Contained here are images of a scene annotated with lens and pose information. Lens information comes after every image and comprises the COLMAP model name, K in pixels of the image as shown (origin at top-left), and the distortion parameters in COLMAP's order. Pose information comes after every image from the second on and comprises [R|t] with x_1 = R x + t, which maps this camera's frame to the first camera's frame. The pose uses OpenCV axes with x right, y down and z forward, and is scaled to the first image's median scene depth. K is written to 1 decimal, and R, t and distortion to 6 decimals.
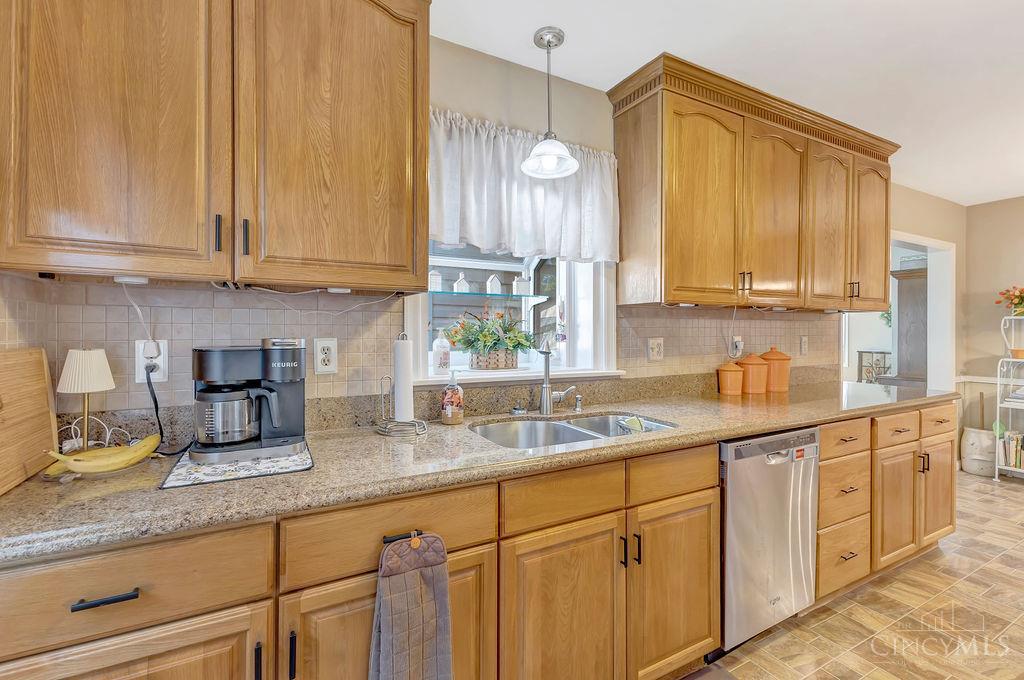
lens RADIAL K [[456.1, 0, 496.5], [0, 456.1, 290.9], [0, 0, 1]] dist [0.000588, -0.000137]
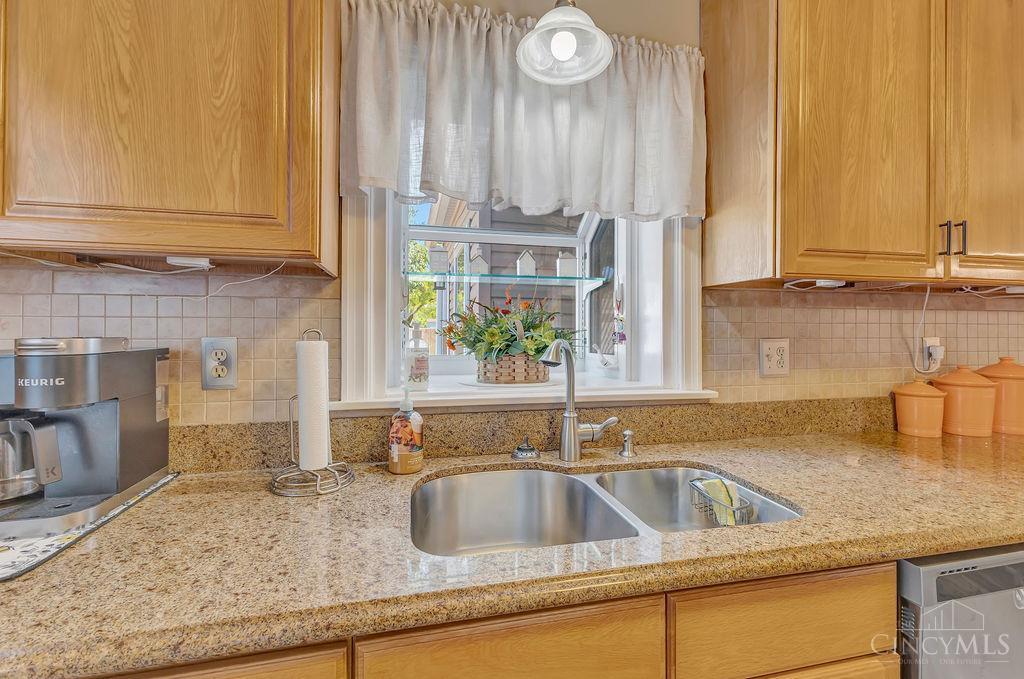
lens RADIAL K [[452.0, 0, 511.5], [0, 452.0, 300.0], [0, 0, 1]] dist [0.009952, -0.000161]
pose [[0.969563, -0.013918, -0.244444, 0.170483], [0.019504, 0.999601, 0.020443, 0.033353], [0.244062, -0.024588, 0.969448, 0.349008]]
